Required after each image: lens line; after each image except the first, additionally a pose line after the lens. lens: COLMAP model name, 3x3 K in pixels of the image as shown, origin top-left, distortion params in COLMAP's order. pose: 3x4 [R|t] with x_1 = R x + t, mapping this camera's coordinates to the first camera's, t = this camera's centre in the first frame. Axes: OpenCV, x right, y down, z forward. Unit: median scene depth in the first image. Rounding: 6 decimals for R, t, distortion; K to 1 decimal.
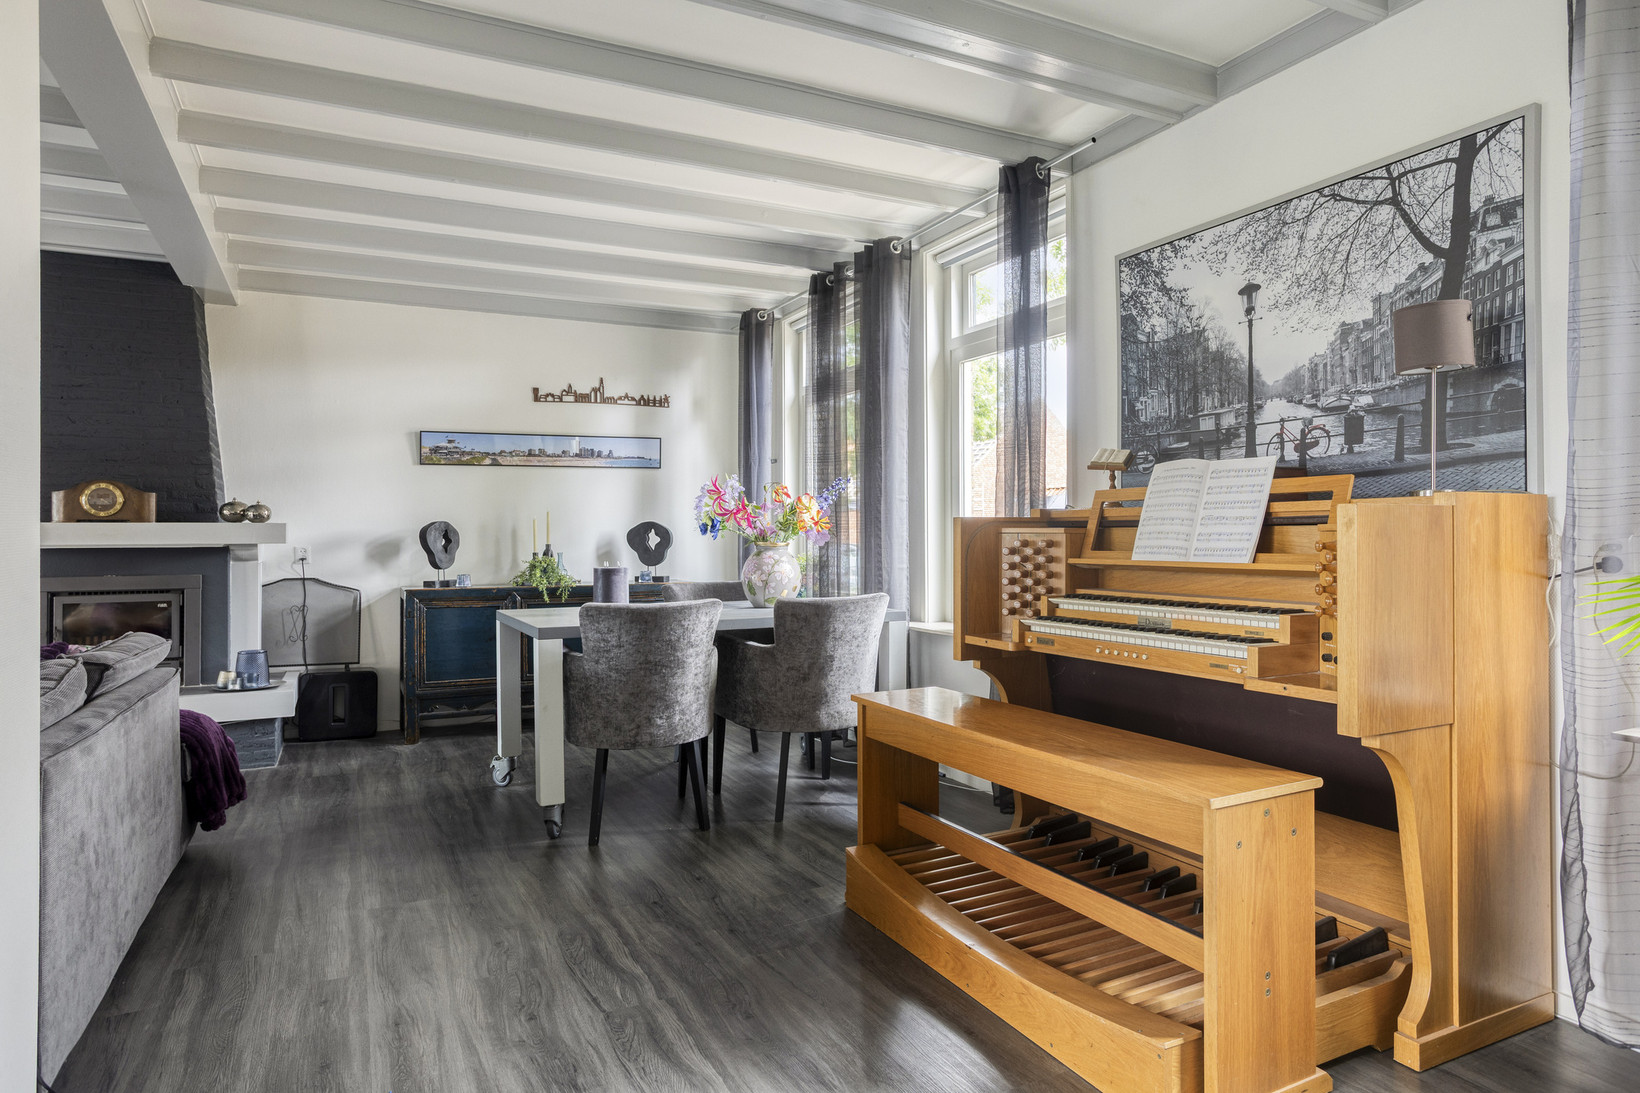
lens RADIAL K [[957.3, 0, 832.3], [0, 957.3, 504.4], [0, 0, 1]] dist [-0.025314, 0.014444]
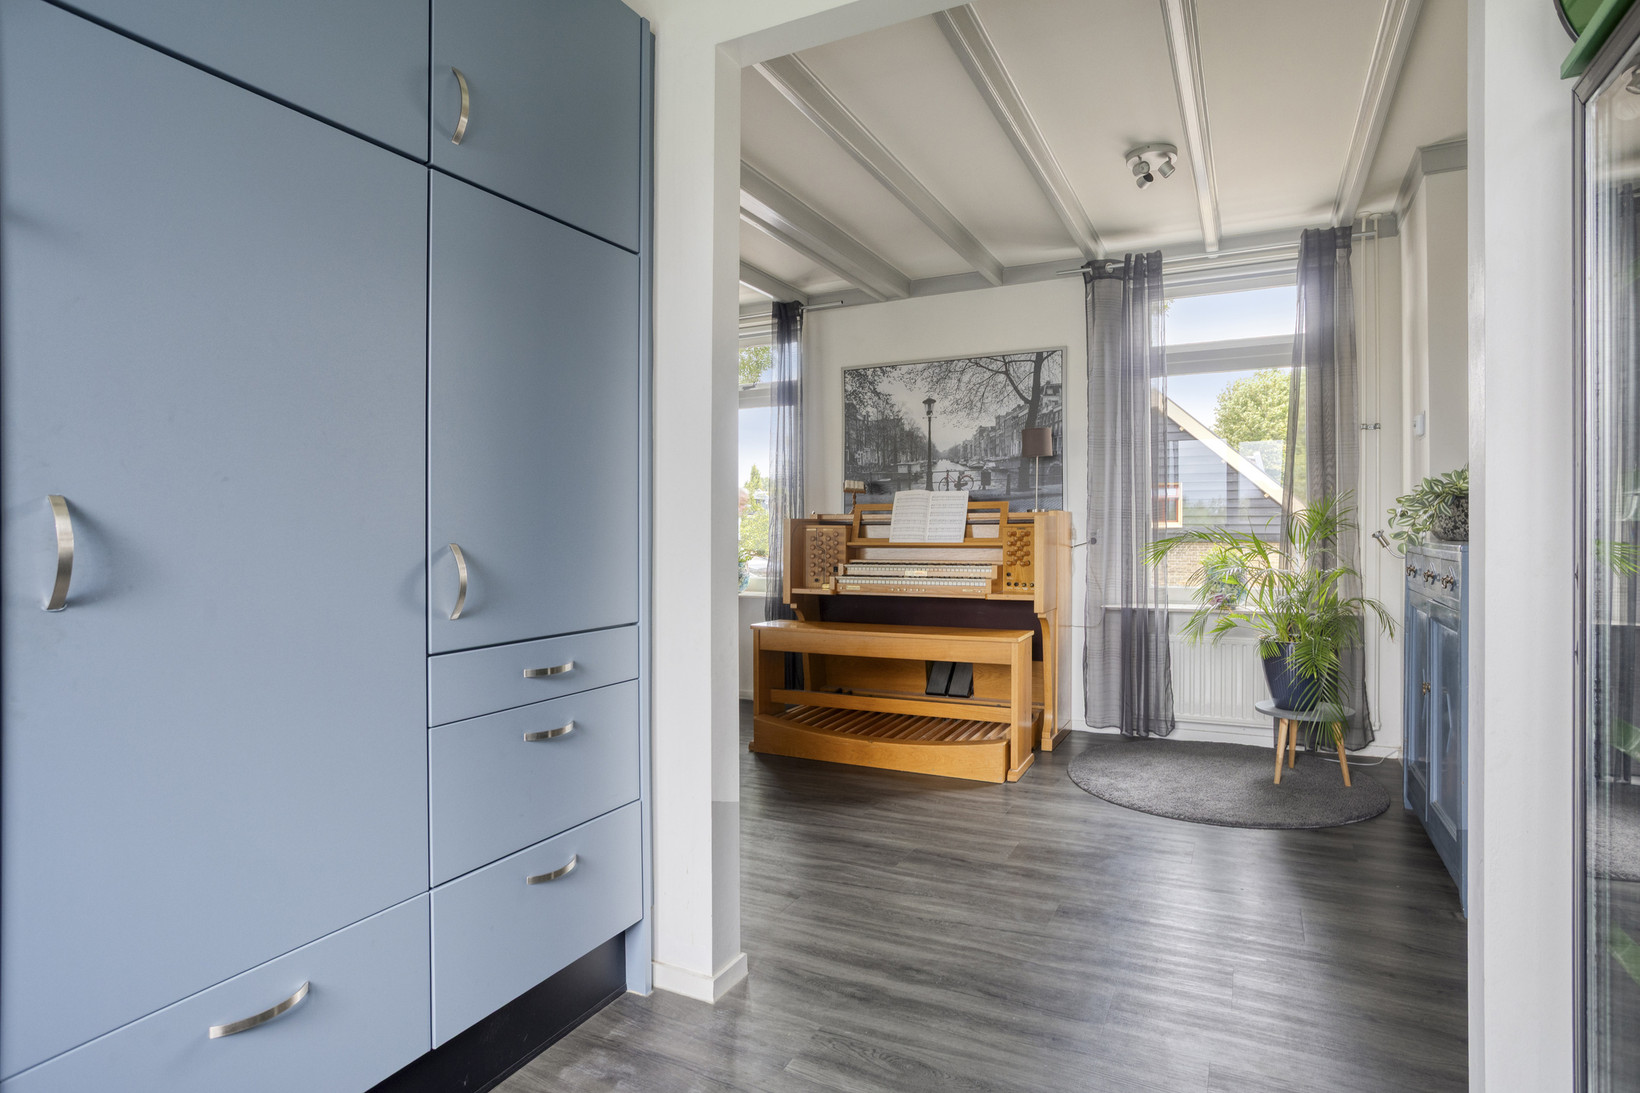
lens RADIAL K [[867.0, 0, 835.1], [0, 867.0, 480.8], [0, 0, 1]] dist [-0.031803, -0.000067]
pose [[0.792647, 0.035683, 0.608636, -0.800517], [-0.017274, 0.999199, -0.036085, 0.000344], [-0.609437, 0.018089, 0.792628, -0.276704]]
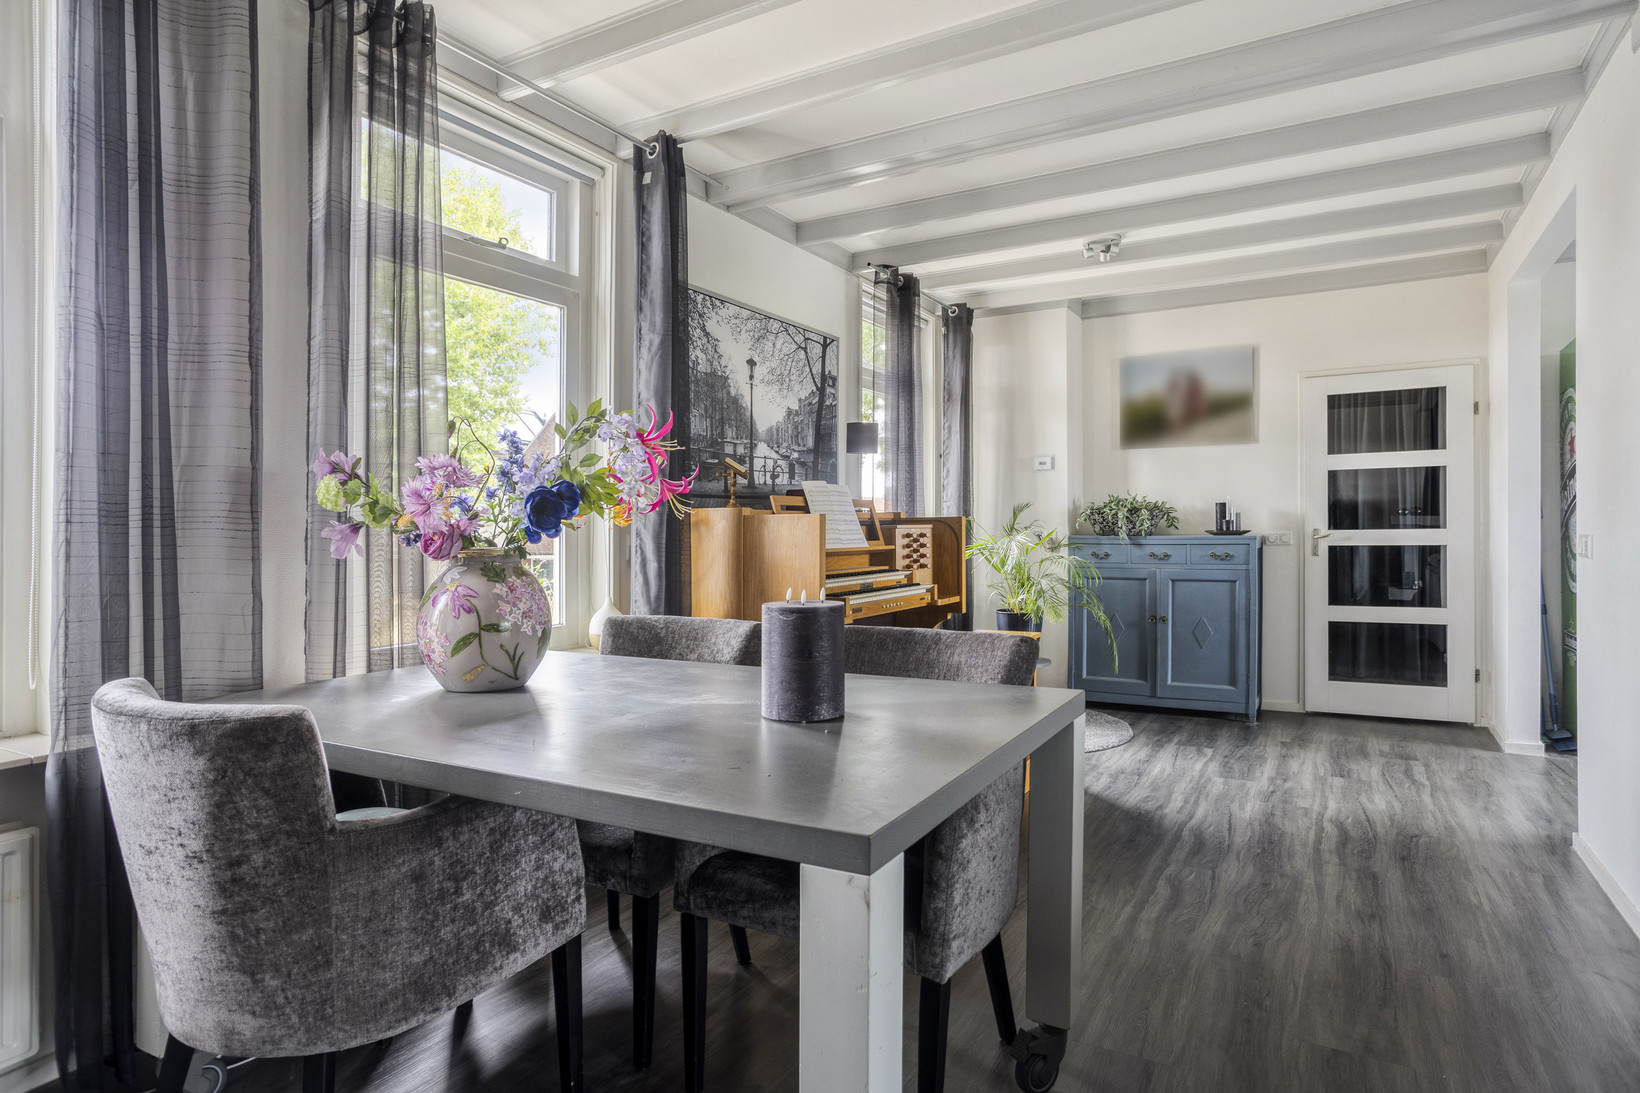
lens RADIAL K [[928.1, 0, 821.3], [0, 928.1, 516.7], [0, 0, 1]] dist [-0.016452, 0.009817]
pose [[-0.546743, 0.019361, 0.837076, -0.830915], [-0.016241, 0.999299, -0.033721, 0.056915], [-0.837143, -0.032031, -0.546046, 1.741452]]
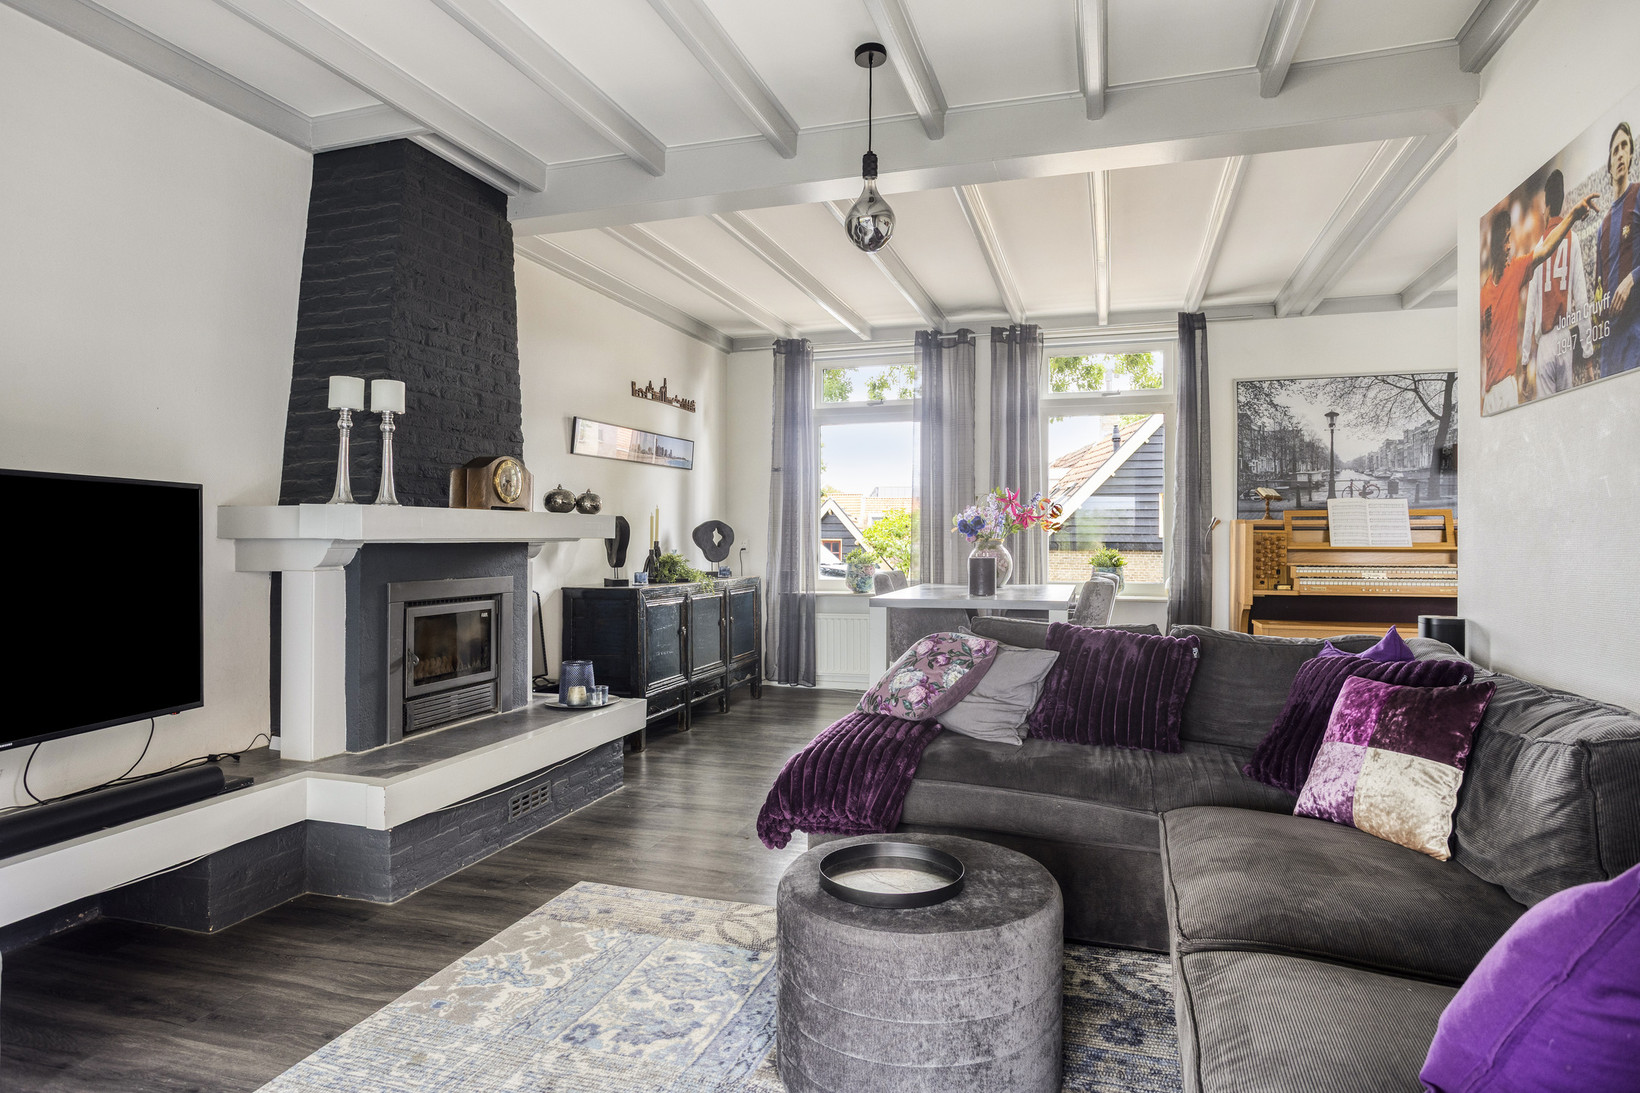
lens RADIAL K [[928.1, 0, 821.5], [0, 928.1, 519.5], [0, 0, 1]] dist [-0.016452, 0.009817]
pose [[0.691954, 0.020569, 0.721648, -1.817610], [-0.026206, 0.999651, -0.003366, 0.036215], [-0.721466, -0.016582, 0.692252, 0.429184]]
